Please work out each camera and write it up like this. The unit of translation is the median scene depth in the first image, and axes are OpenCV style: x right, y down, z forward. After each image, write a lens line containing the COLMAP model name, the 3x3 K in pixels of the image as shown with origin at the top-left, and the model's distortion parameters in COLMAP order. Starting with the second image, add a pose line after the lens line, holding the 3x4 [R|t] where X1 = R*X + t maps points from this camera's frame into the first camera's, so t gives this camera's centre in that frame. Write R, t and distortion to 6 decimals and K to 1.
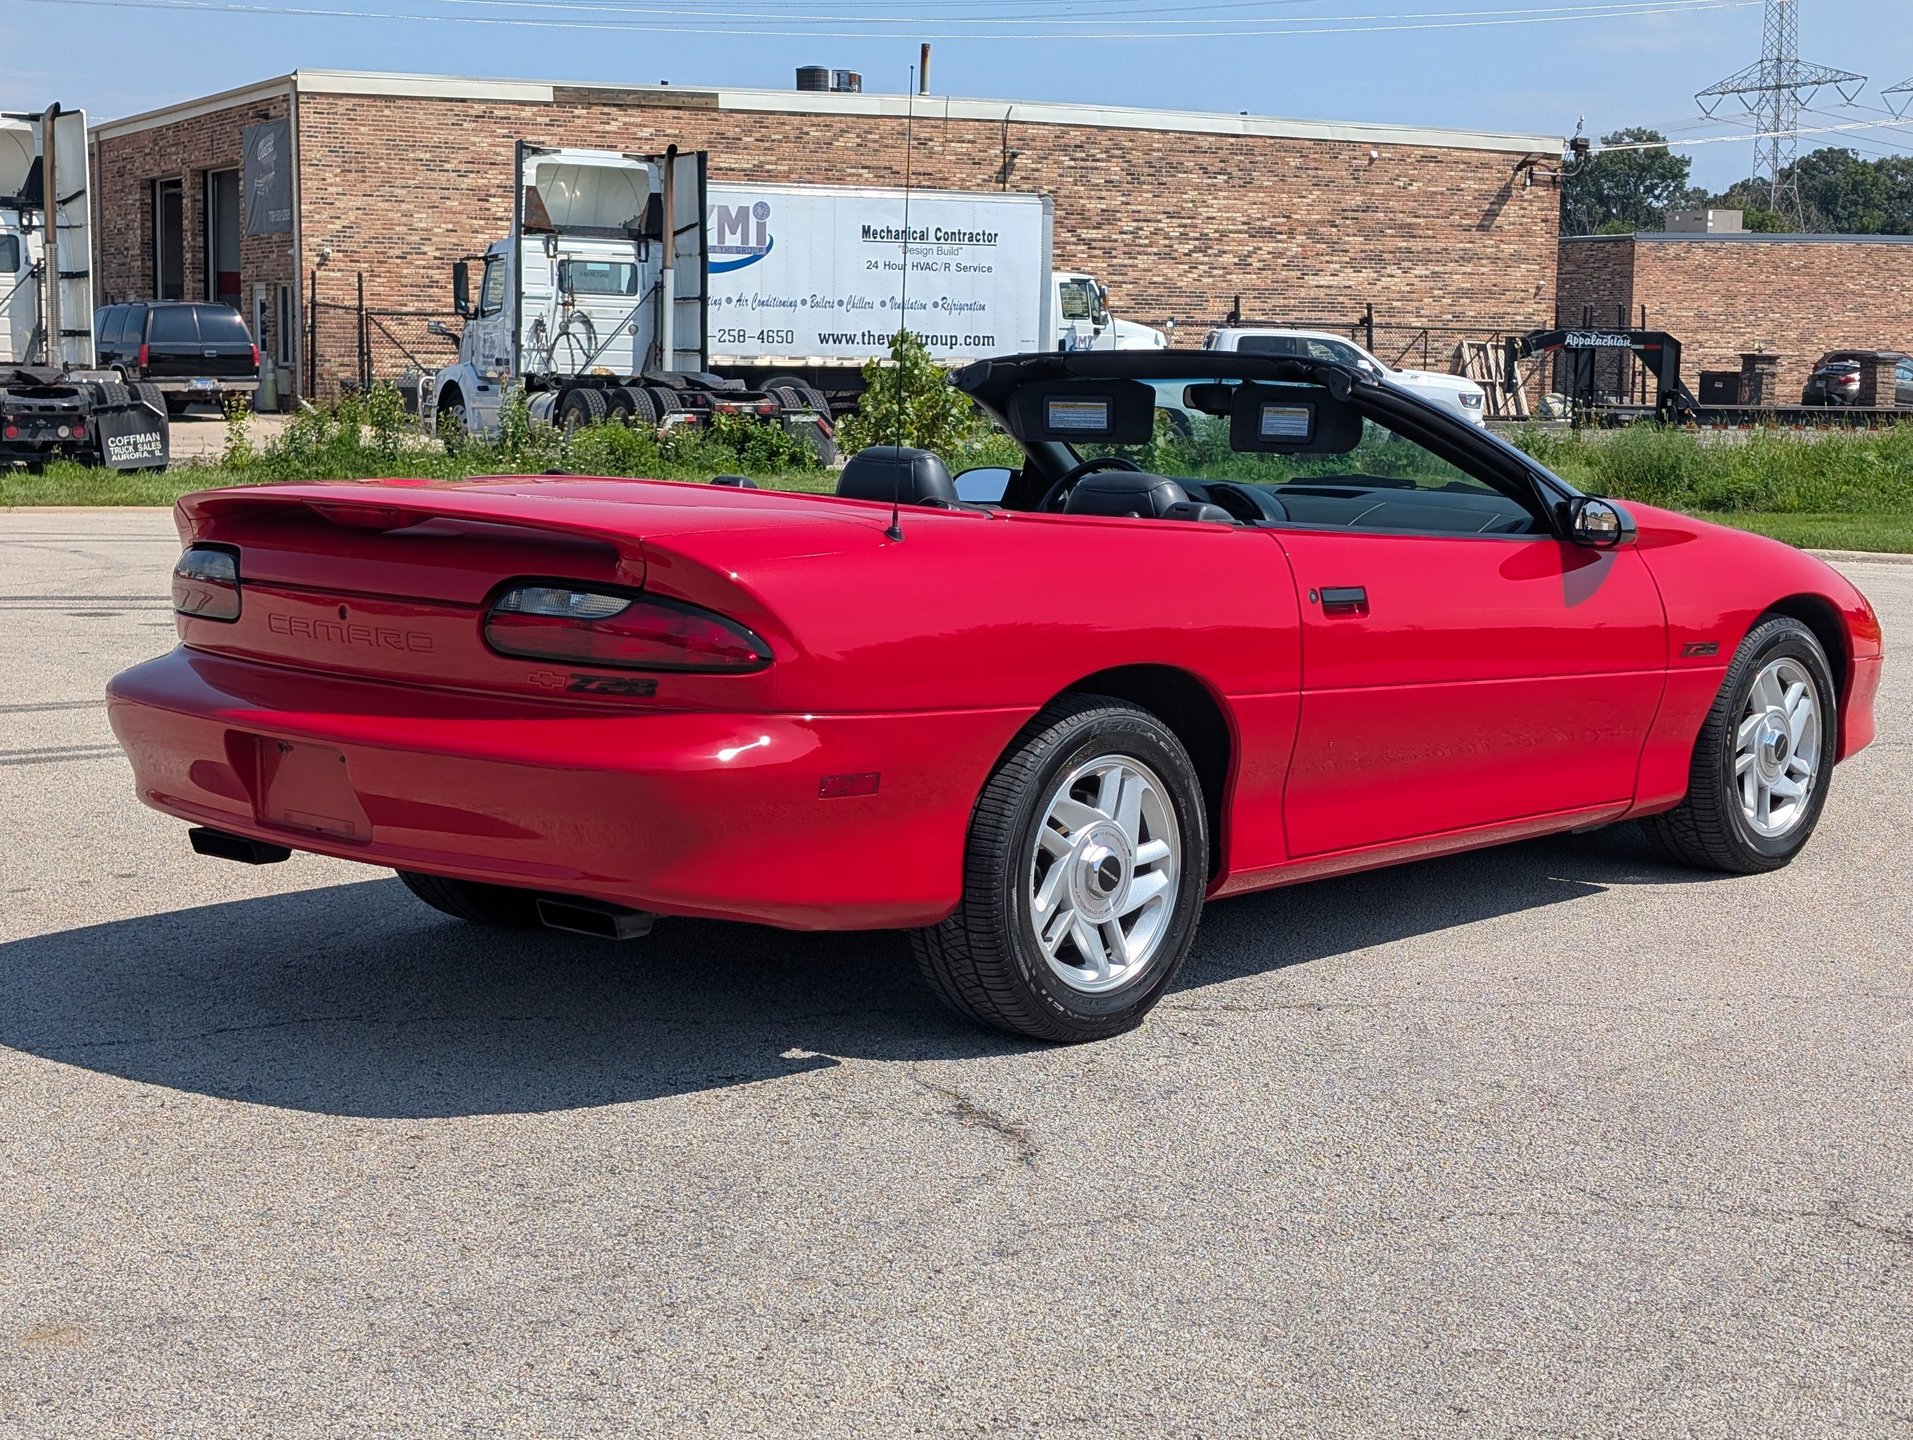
lens RADIAL K [[2815.4, 0, 956.5], [0, 2815.4, 720.0], [0, 0, 1]] dist [0.199114, -0.662378]
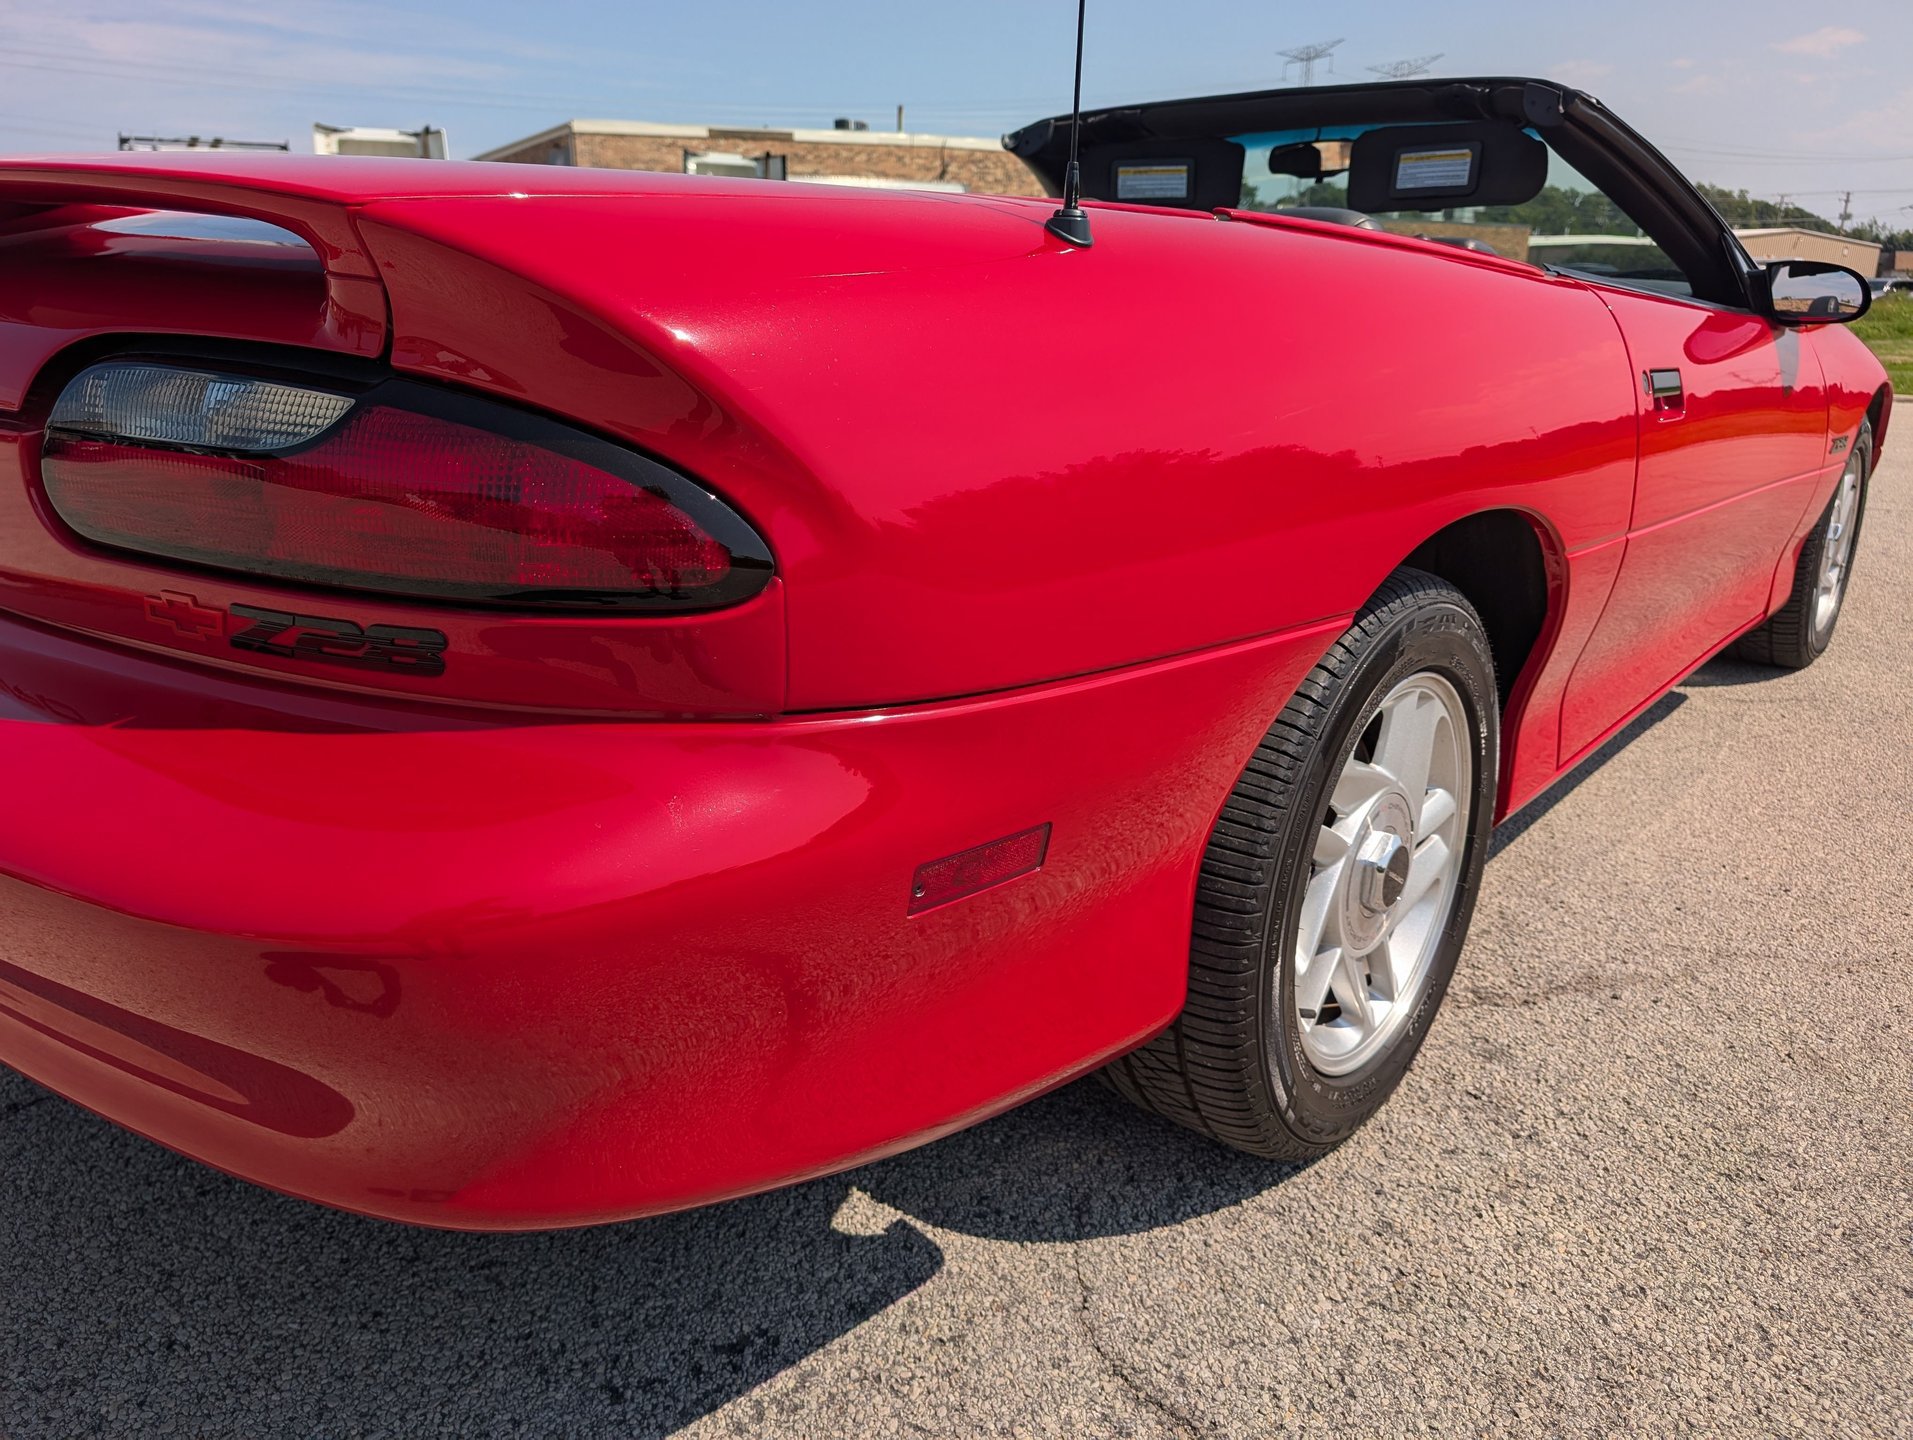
lens RADIAL K [[1282.6, 0, 970.8], [0, 1282.6, 681.4], [0, 0, 1]] dist [-0.001789, -0.001433]
pose [[0.999083, -0.018357, 0.038679, -0.006514], [0.011382, 0.984789, 0.173381, -0.004830], [-0.041273, -0.172781, 0.984095, 0.116625]]
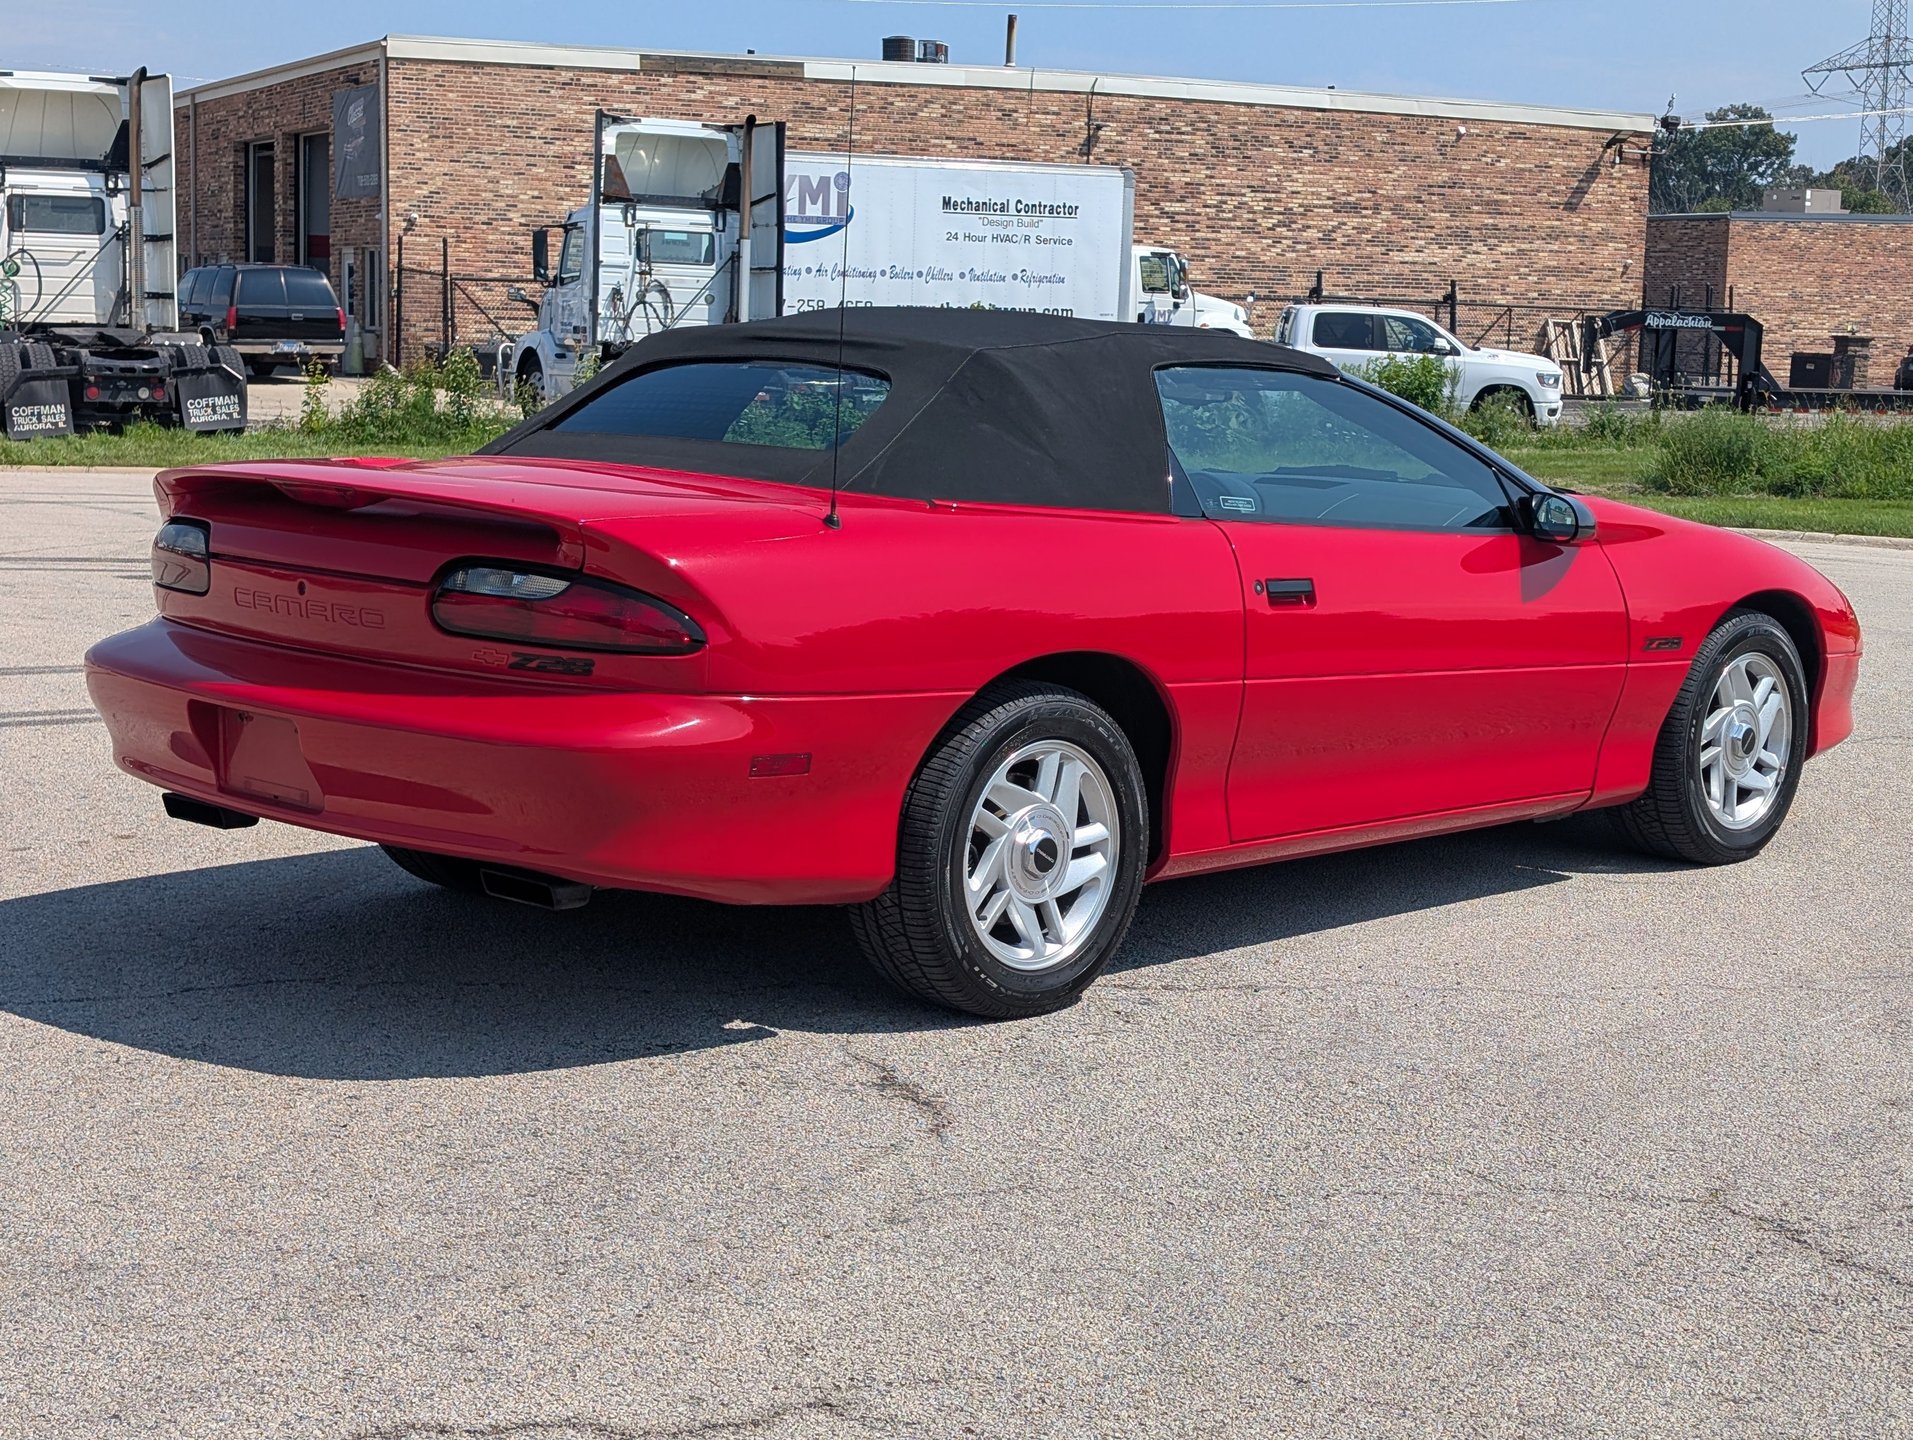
lens RADIAL K [[2815.4, 0, 956.5], [0, 2815.4, 720.0], [0, 0, 1]] dist [0.199114, -0.662378]
pose [[0.999357, 0.017585, -0.031234, 0.008217], [-0.017255, 0.999793, 0.010816, -0.000809], [0.031418, -0.010270, 0.999454, -0.004023]]
